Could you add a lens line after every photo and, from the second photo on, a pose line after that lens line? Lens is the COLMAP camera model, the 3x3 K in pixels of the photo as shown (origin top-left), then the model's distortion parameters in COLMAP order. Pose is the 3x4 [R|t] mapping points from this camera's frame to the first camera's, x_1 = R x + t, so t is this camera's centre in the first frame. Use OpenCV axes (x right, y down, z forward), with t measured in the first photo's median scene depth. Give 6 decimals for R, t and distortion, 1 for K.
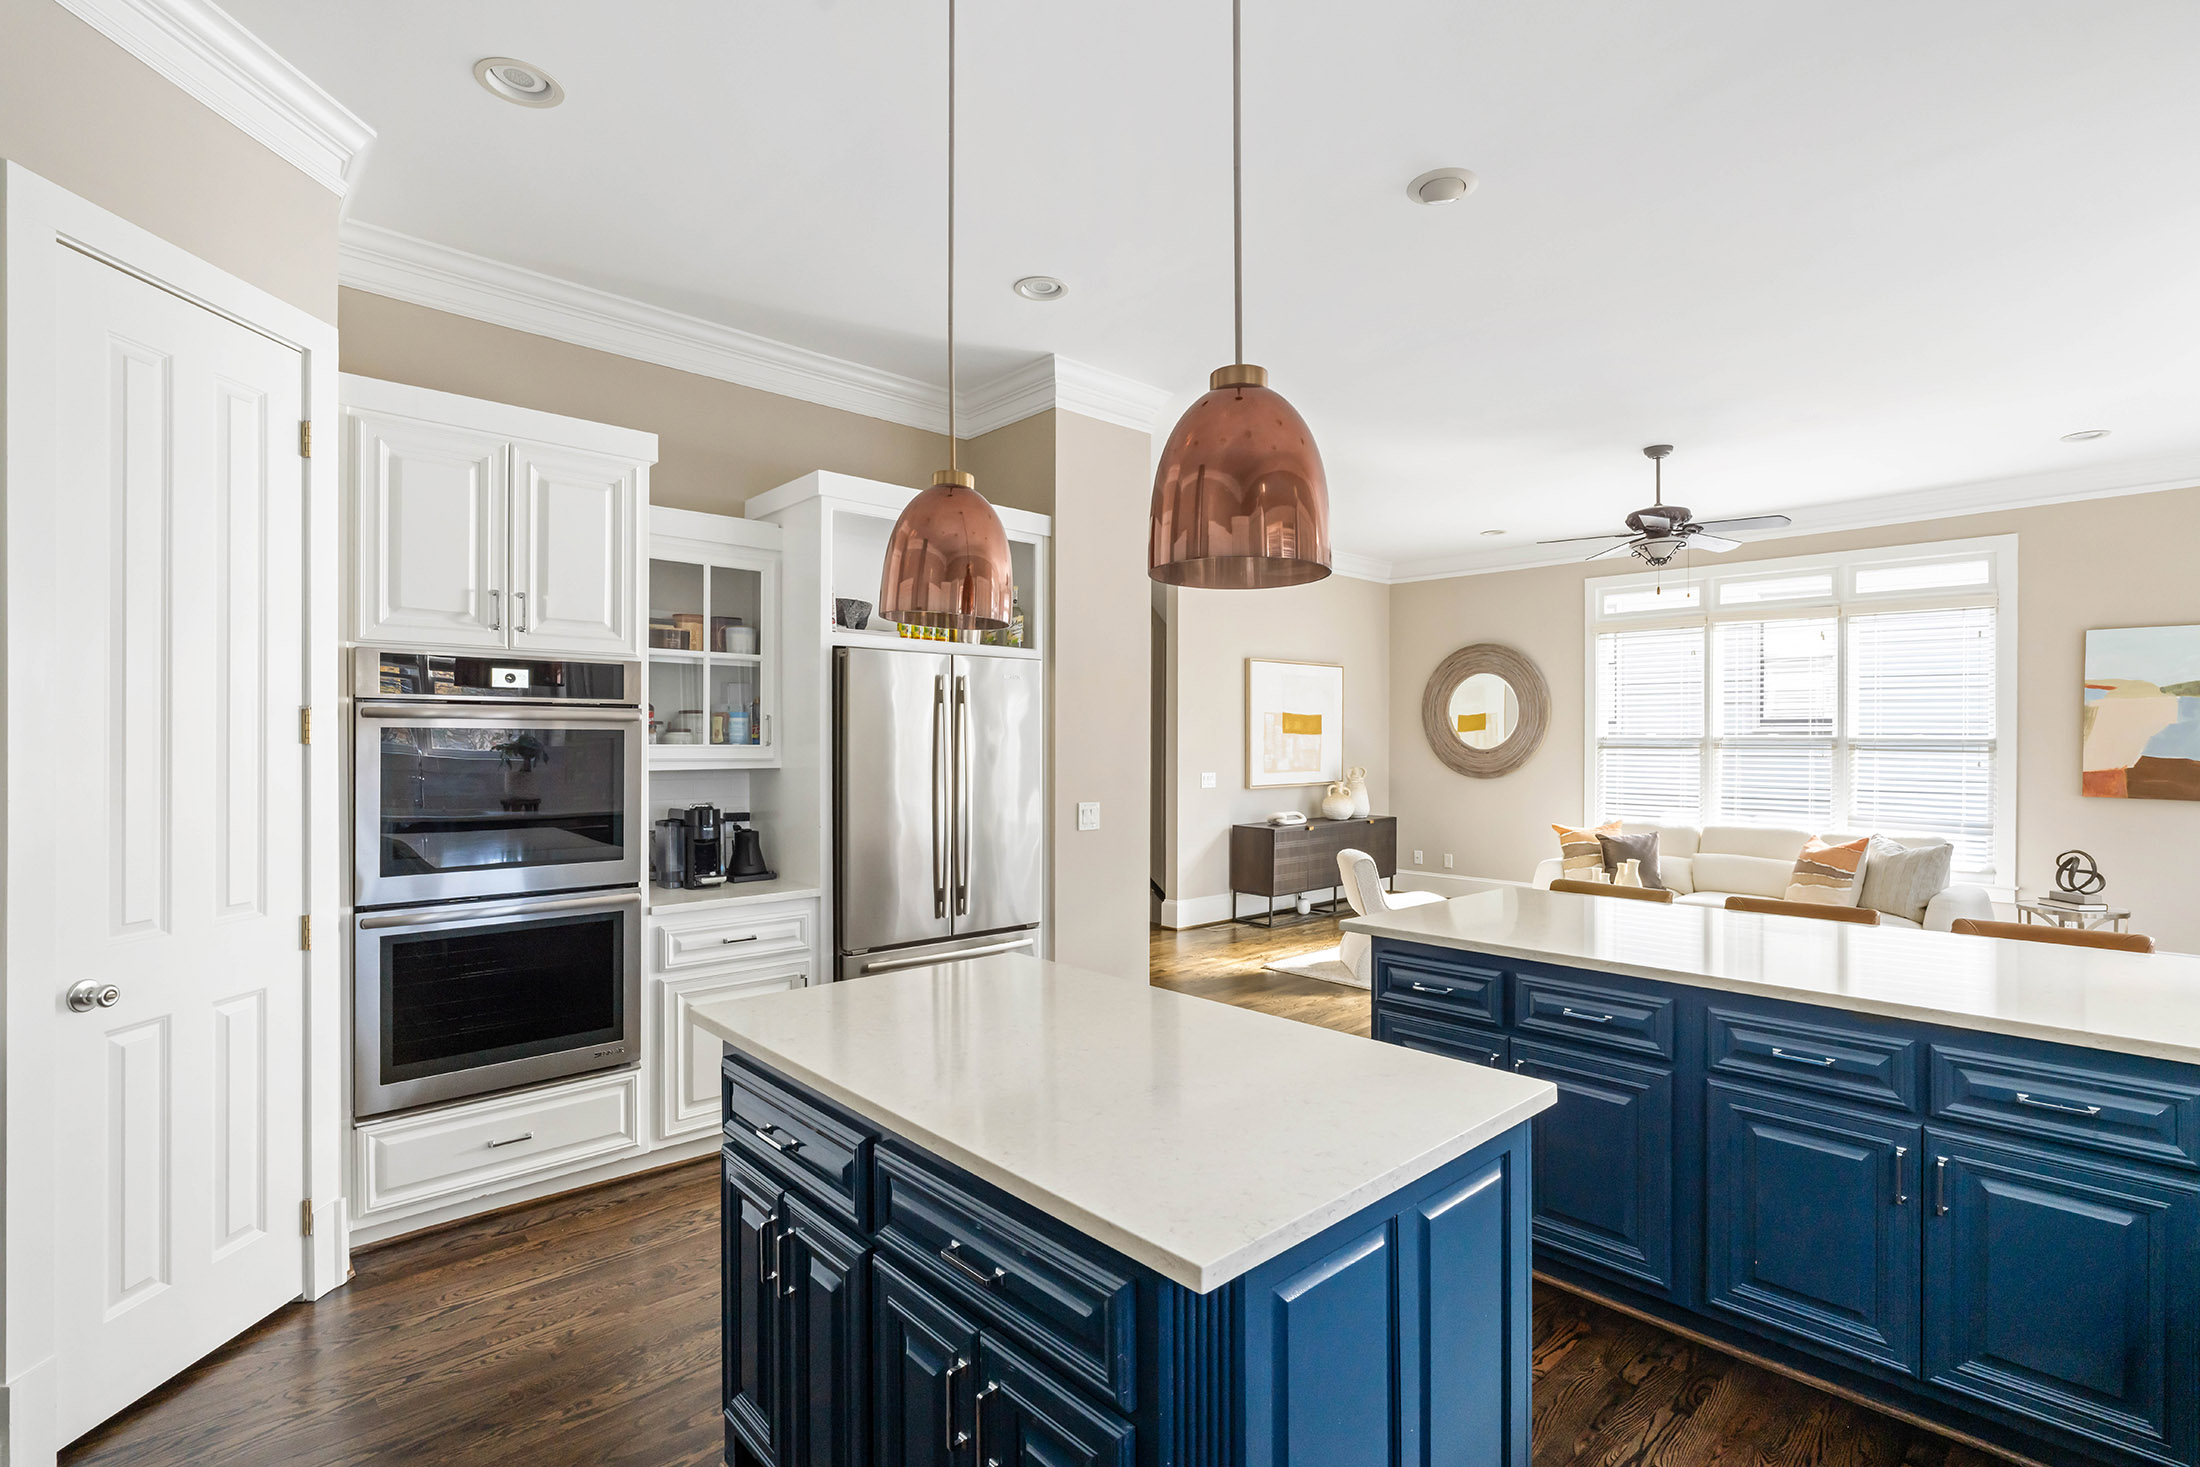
lens RADIAL K [[1026.5, 0, 1100.0], [0, 1026.5, 733.5], [0, 0, 1]] dist [0.017672, -0.000034]
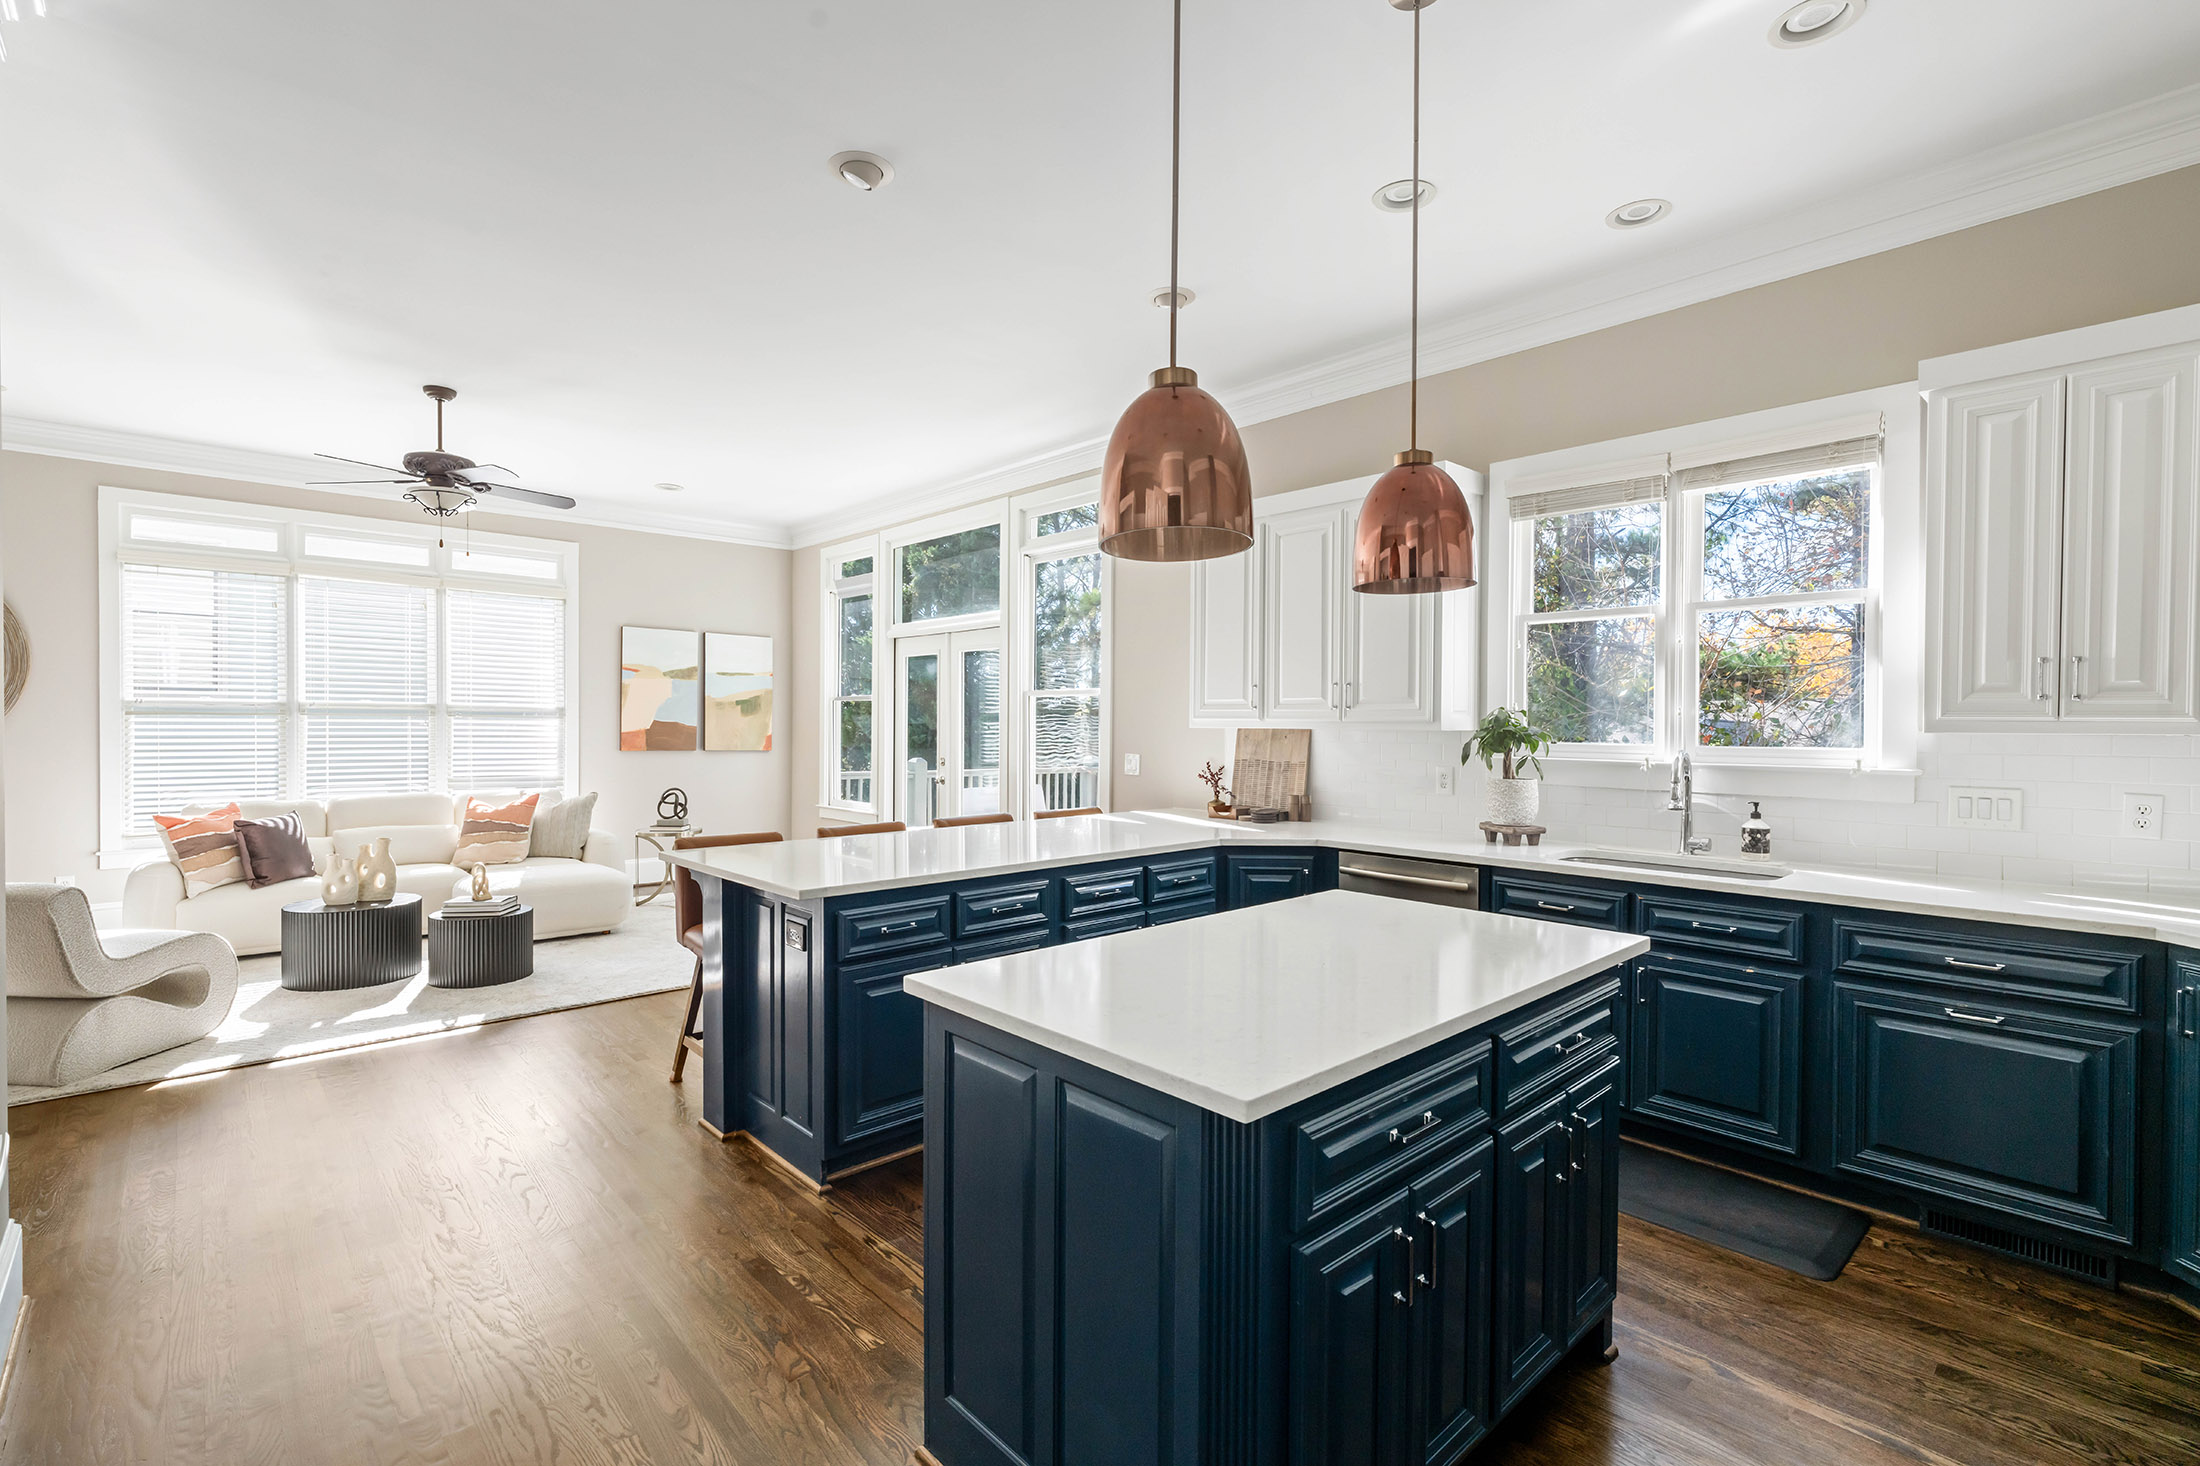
lens RADIAL K [[1026.5, 0, 1100.0], [0, 1026.5, 733.0], [0, 0, 1]] dist [0.017672, -0.000034]
pose [[0.011462, -0.015291, 0.999817, -0.370171], [-0.010965, 0.999821, 0.015416, 0.010897], [-0.999874, -0.011140, 0.011292, 0.380490]]
